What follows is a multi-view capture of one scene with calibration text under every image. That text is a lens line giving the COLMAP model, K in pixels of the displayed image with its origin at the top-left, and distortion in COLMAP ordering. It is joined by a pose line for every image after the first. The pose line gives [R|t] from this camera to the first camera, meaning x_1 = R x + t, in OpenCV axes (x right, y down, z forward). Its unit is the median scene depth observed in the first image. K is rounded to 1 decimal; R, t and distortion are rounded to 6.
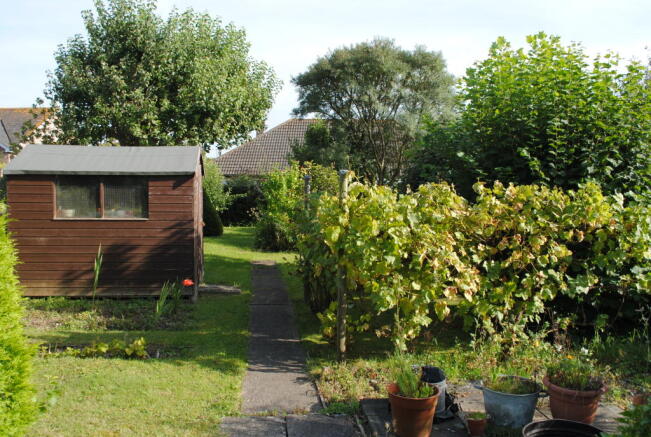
lens RADIAL K [[617.1, 0, 325.5], [0, 617.1, 218.5], [0, 0, 1]] dist [-0.056653, -0.001463]
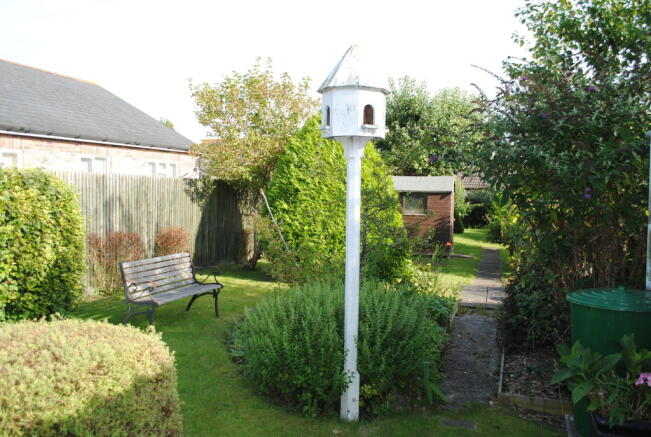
lens RADIAL K [[617.1, 0, 325.5], [0, 617.1, 218.5], [0, 0, 1]] dist [-0.056653, -0.001463]
pose [[0.926945, 0.027191, -0.374209, 0.100258], [-0.033284, 0.999398, -0.009828, 0.029146], [0.373717, 0.021565, 0.927292, -0.646579]]
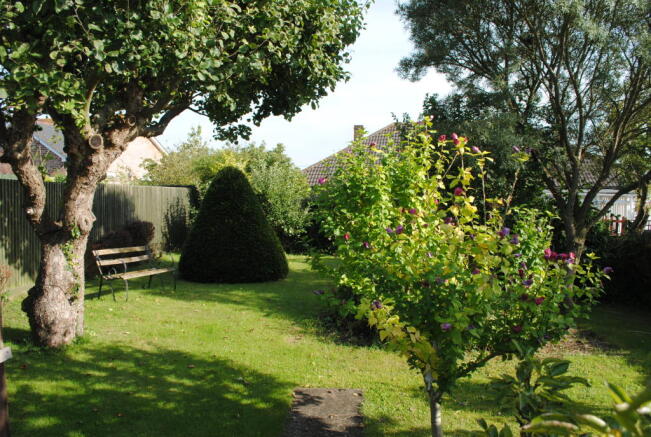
lens RADIAL K [[510.8, 0, 325.5], [0, 510.8, 218.5], [0, 0, 1]] dist [0.001109, 0.000114]
pose [[0.983643, 0.006326, -0.180019, -0.049654], [-0.009491, 0.999815, -0.016725, -0.038271], [0.179879, 0.018160, 0.983521, 0.748950]]
